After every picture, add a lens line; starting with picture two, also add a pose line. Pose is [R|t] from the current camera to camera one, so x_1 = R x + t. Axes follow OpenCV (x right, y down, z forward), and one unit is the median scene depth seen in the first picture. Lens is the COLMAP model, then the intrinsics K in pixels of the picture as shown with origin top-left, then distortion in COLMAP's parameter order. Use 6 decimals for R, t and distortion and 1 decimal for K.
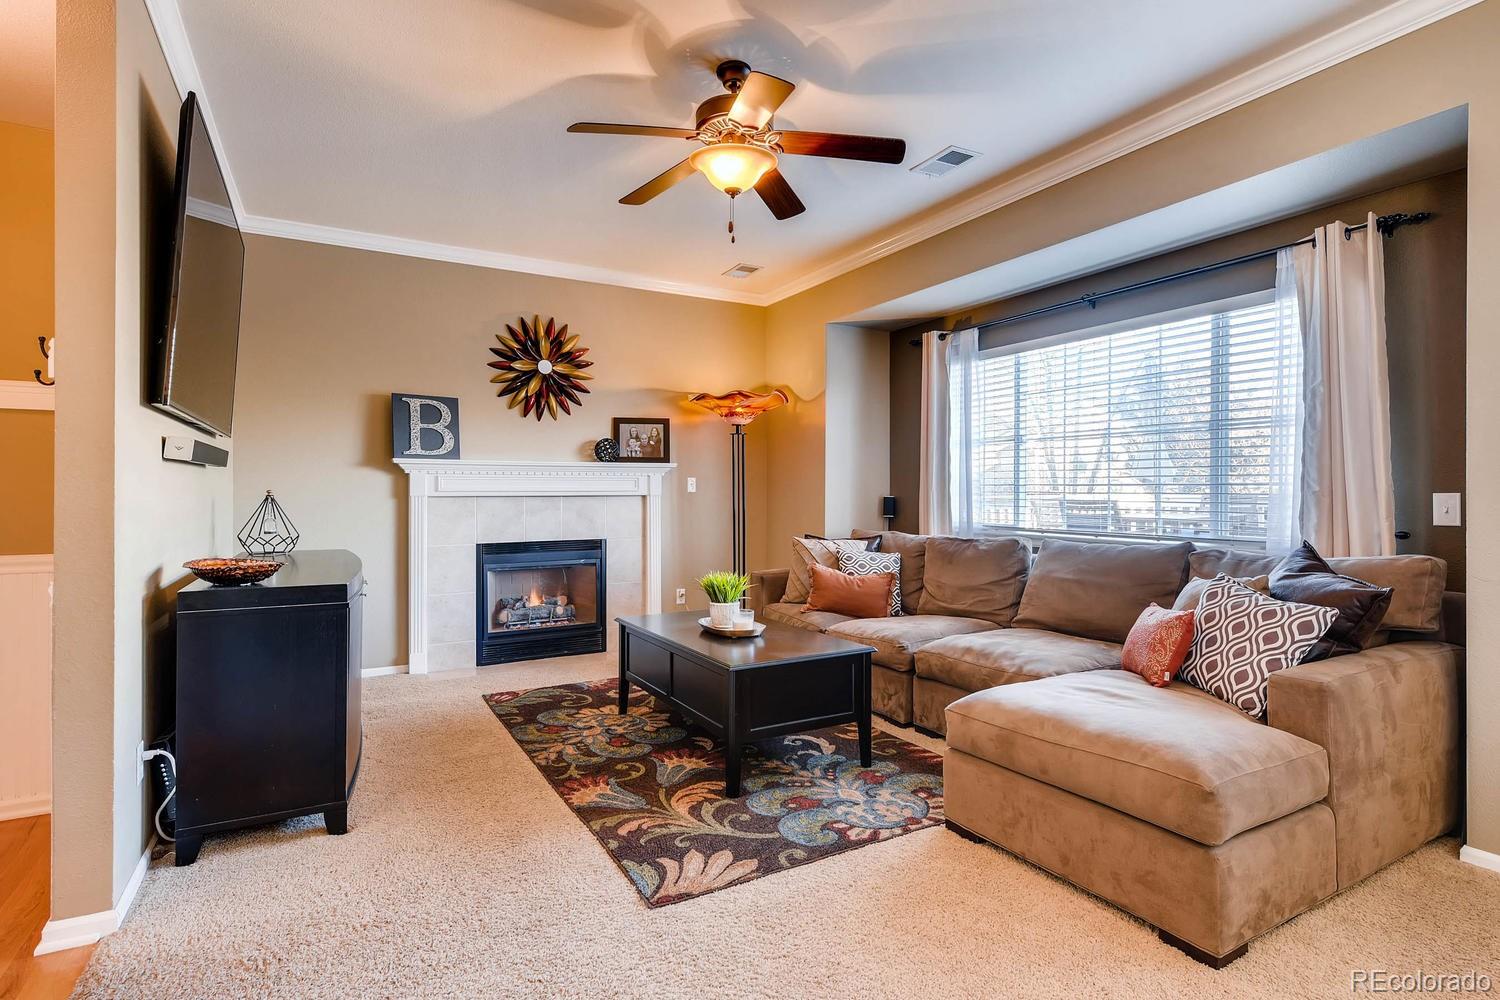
lens RADIAL K [[744.7, 0, 750.3], [0, 744.7, 492.8], [0, 0, 1]] dist [-0.000716, 0.000011]
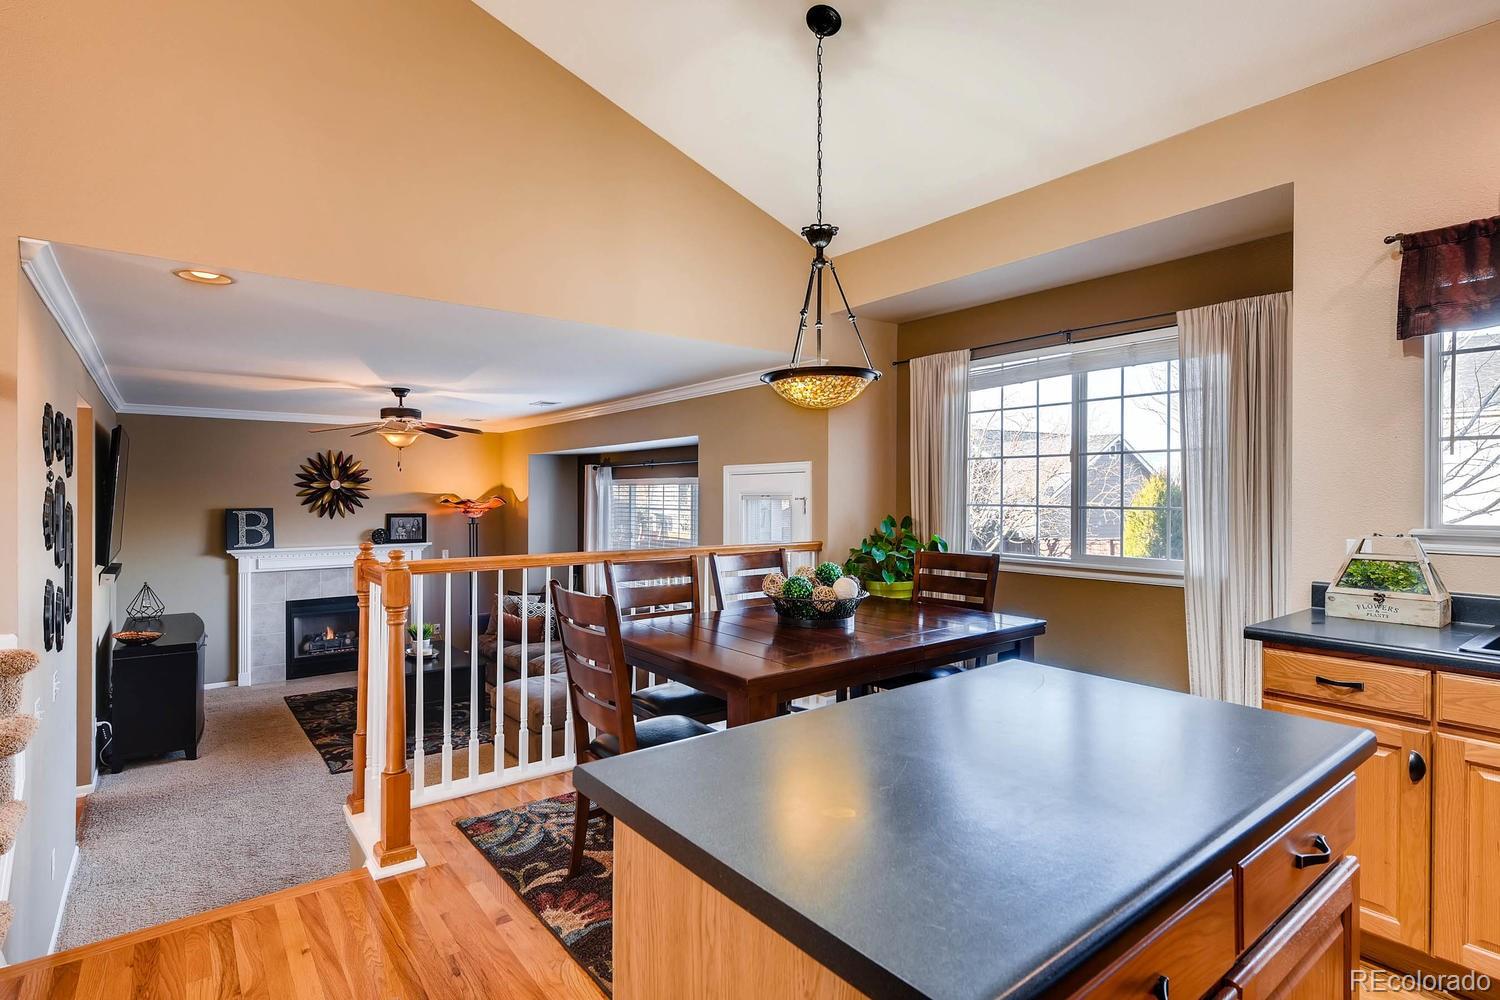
lens RADIAL K [[741.9, 0, 750.0], [0, 741.9, 500.0], [0, 0, 1]] dist [0.000991, -0.000677]
pose [[0.988516, 0.001679, 0.151109, 0.364397], [-0.002316, 0.999989, 0.004035, -0.154871], [-0.151101, -0.004339, 0.988509, -0.693678]]
